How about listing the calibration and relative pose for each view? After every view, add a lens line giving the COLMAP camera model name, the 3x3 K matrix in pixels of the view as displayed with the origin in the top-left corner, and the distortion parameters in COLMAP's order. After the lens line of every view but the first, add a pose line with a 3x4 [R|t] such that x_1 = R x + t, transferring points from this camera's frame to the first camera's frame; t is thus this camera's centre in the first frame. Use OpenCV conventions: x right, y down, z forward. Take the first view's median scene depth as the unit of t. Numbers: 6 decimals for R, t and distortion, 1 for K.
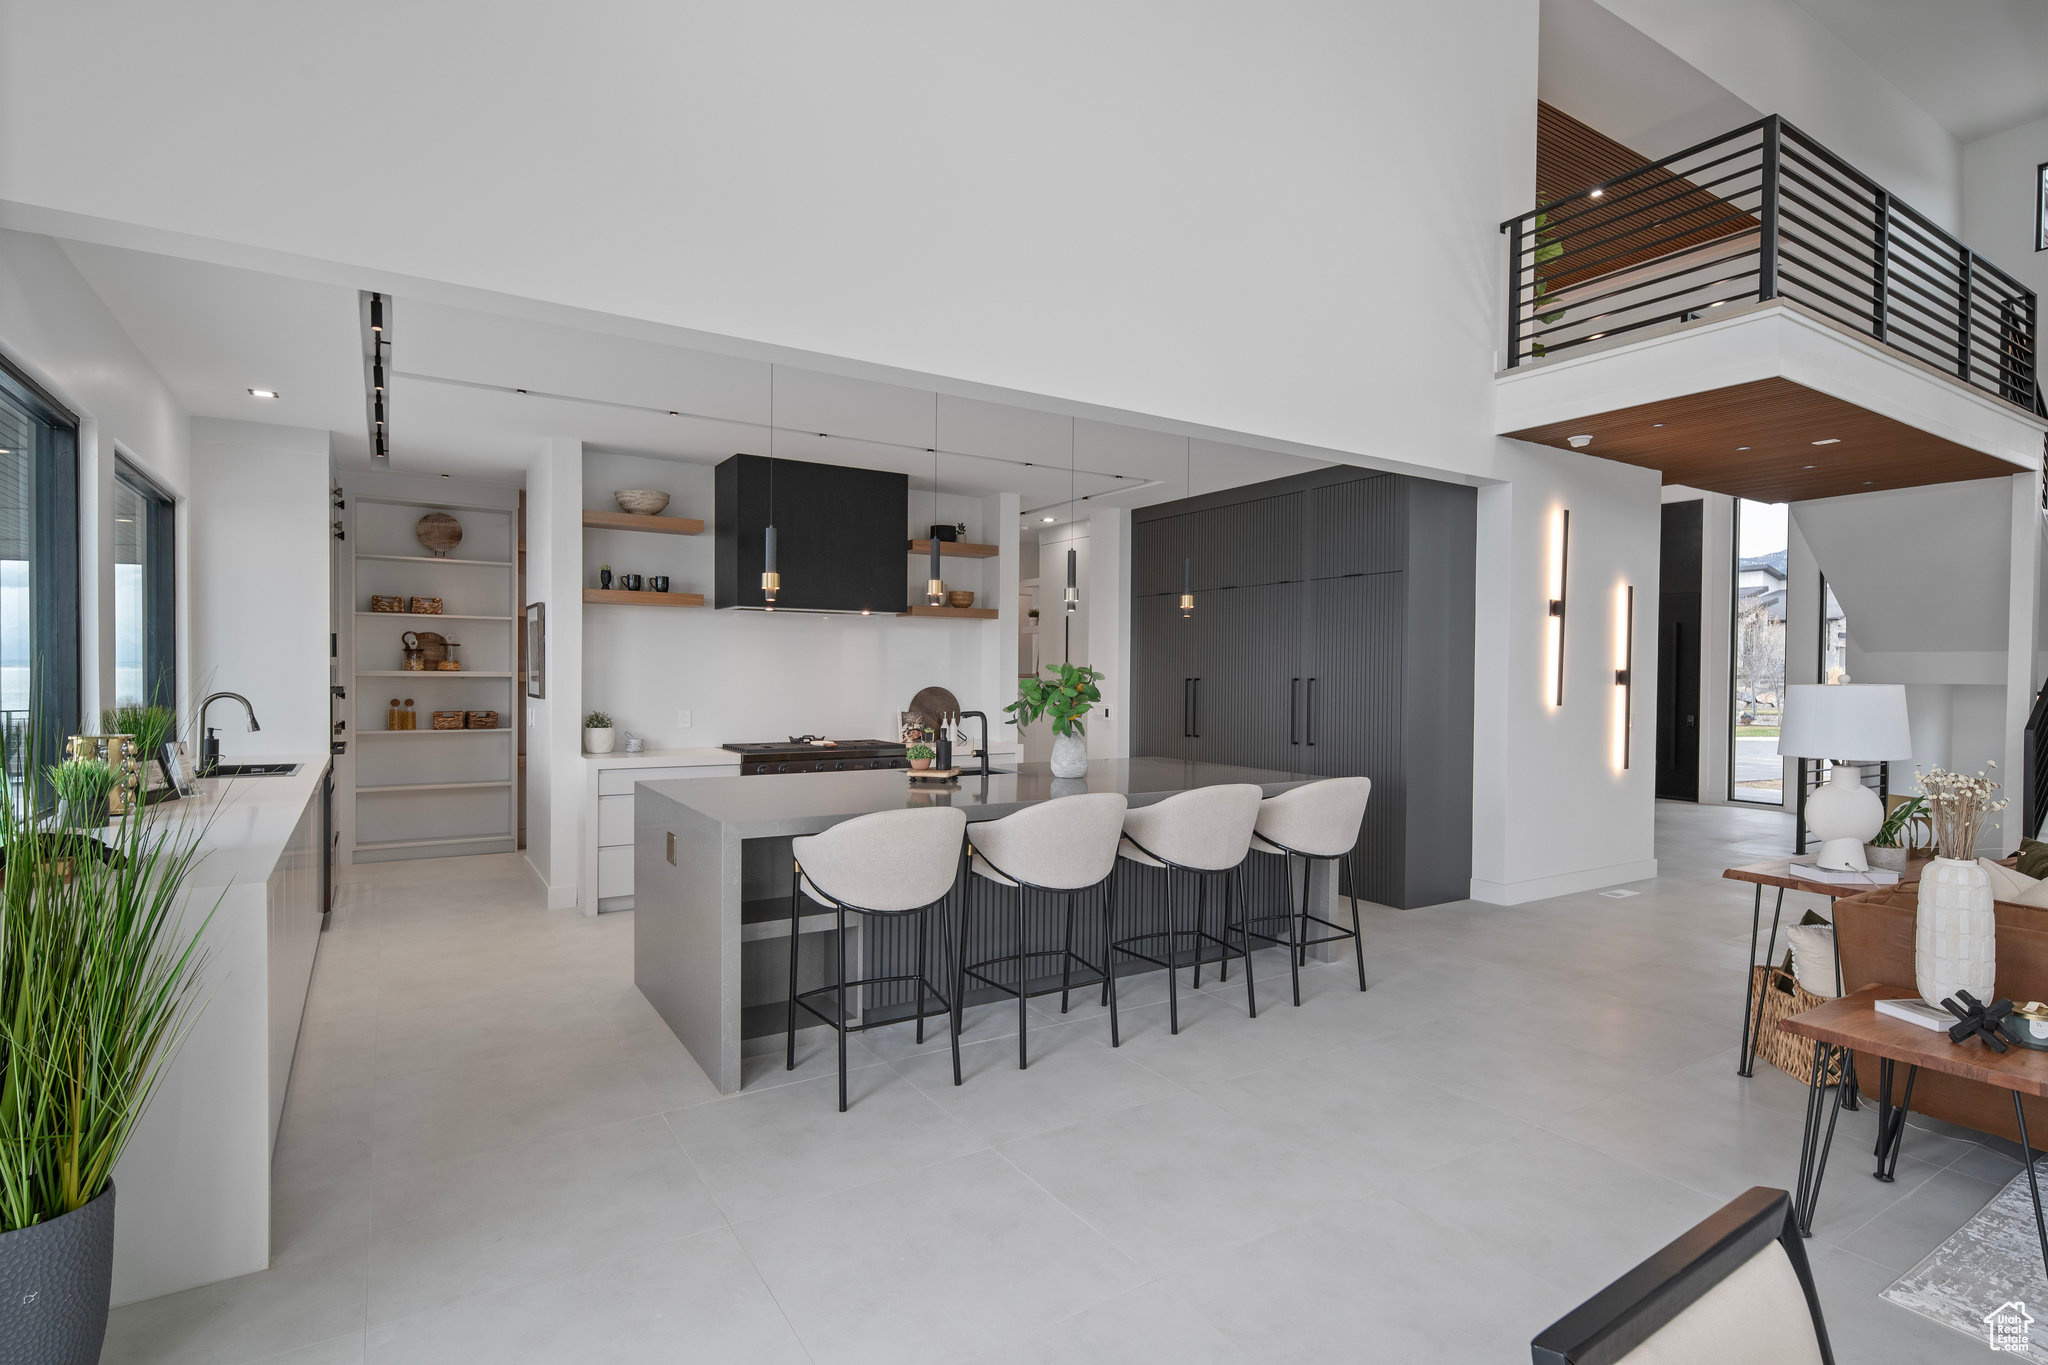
lens RADIAL K [[1004.1, 0, 1031.9], [0, 1004.1, 682.7], [0, 0, 1]] dist [0.002510, 0.001114]
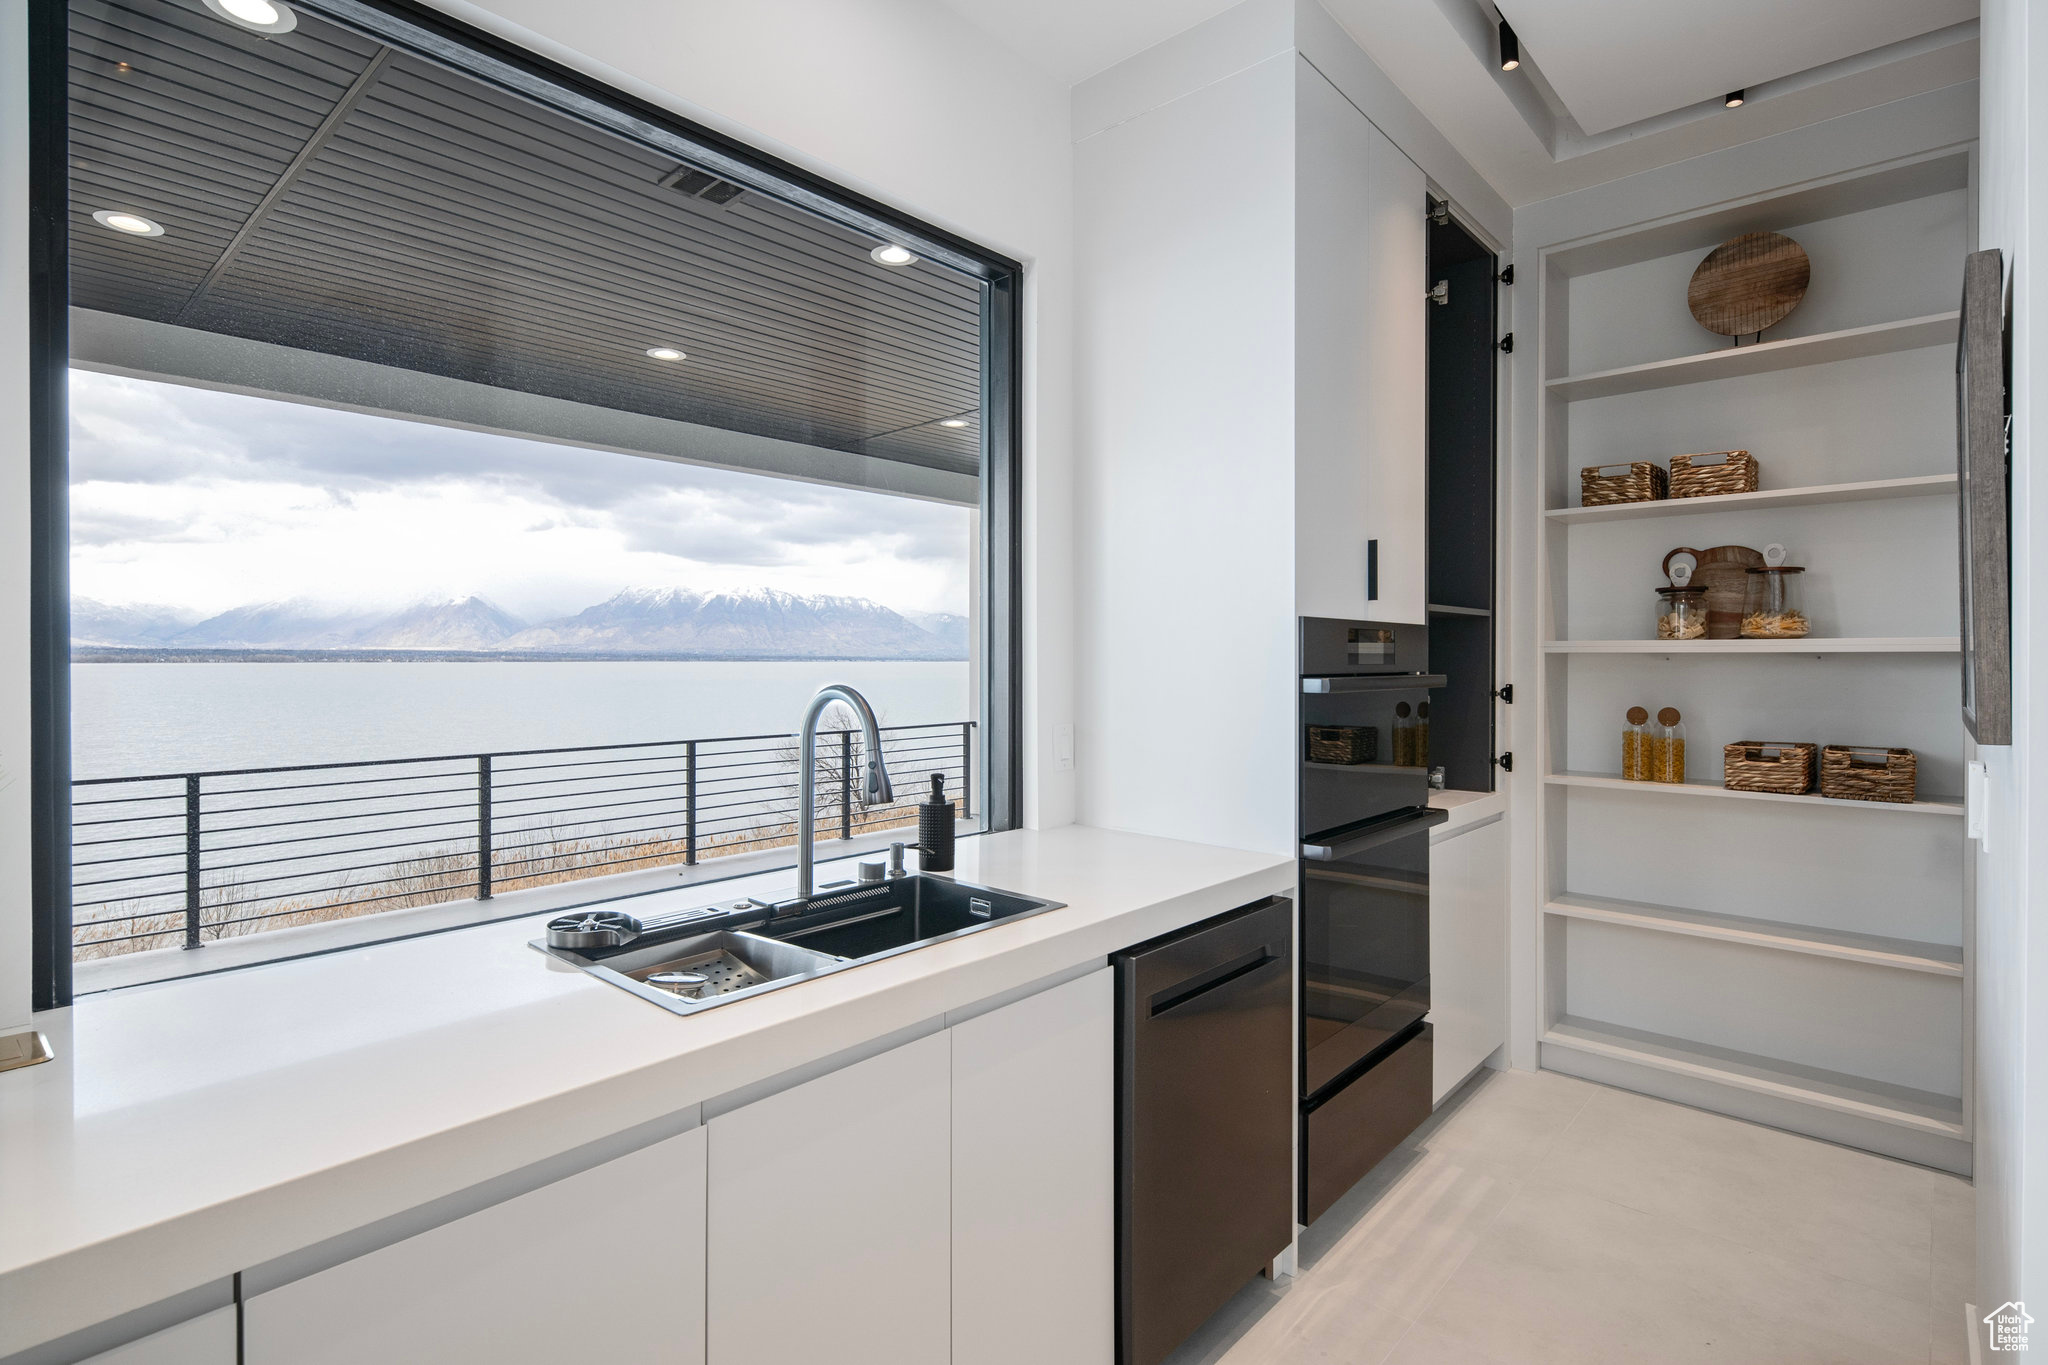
lens RADIAL K [[1004.1, 0, 1037.1], [0, 1004.1, 670.7], [0, 0, 1]] dist [0.002510, 0.001114]
pose [[0.271878, 0.000214, -0.962332, -0.288907], [-0.007542, 0.999970, -0.001909, 0.003592], [0.962302, 0.007777, 0.271871, 0.630916]]
